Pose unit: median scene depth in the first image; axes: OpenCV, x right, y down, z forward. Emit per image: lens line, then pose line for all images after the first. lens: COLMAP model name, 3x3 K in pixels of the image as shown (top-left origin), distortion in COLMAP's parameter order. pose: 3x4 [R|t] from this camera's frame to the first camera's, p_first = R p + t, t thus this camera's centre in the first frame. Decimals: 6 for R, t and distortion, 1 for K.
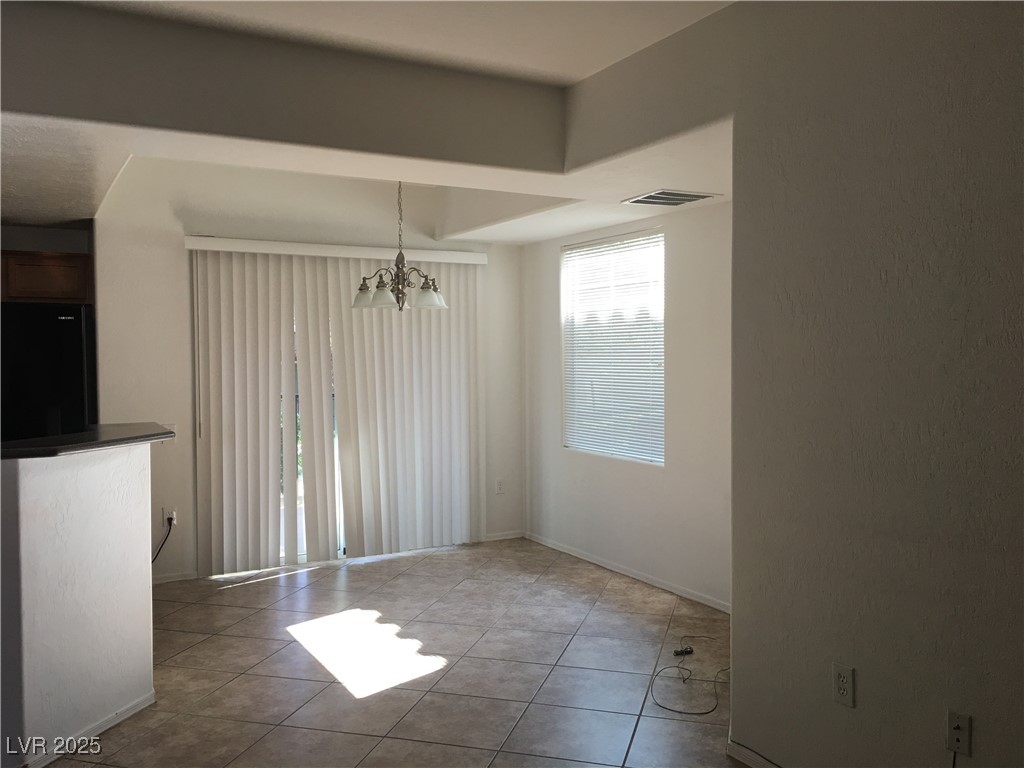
lens RADIAL K [[798.4, 0, 512.0], [0, 798.4, 384.0], [0, 0, 1]] dist [0.051829, -0.005722]
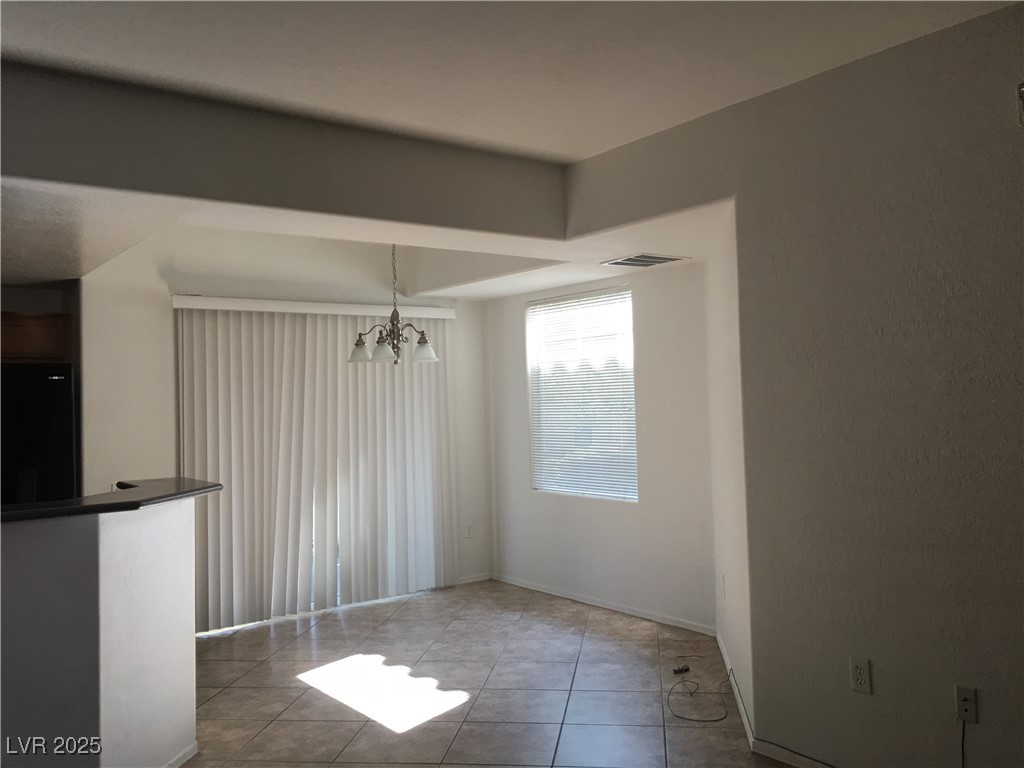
lens RADIAL K [[798.4, 0, 512.0], [0, 798.4, 384.0], [0, 0, 1]] dist [0.051829, -0.005722]
pose [[0.990151, -0.020549, 0.138491, -0.134964], [0.029078, 0.997784, -0.059841, 0.002383], [-0.136954, 0.063279, 0.988554, -0.066260]]
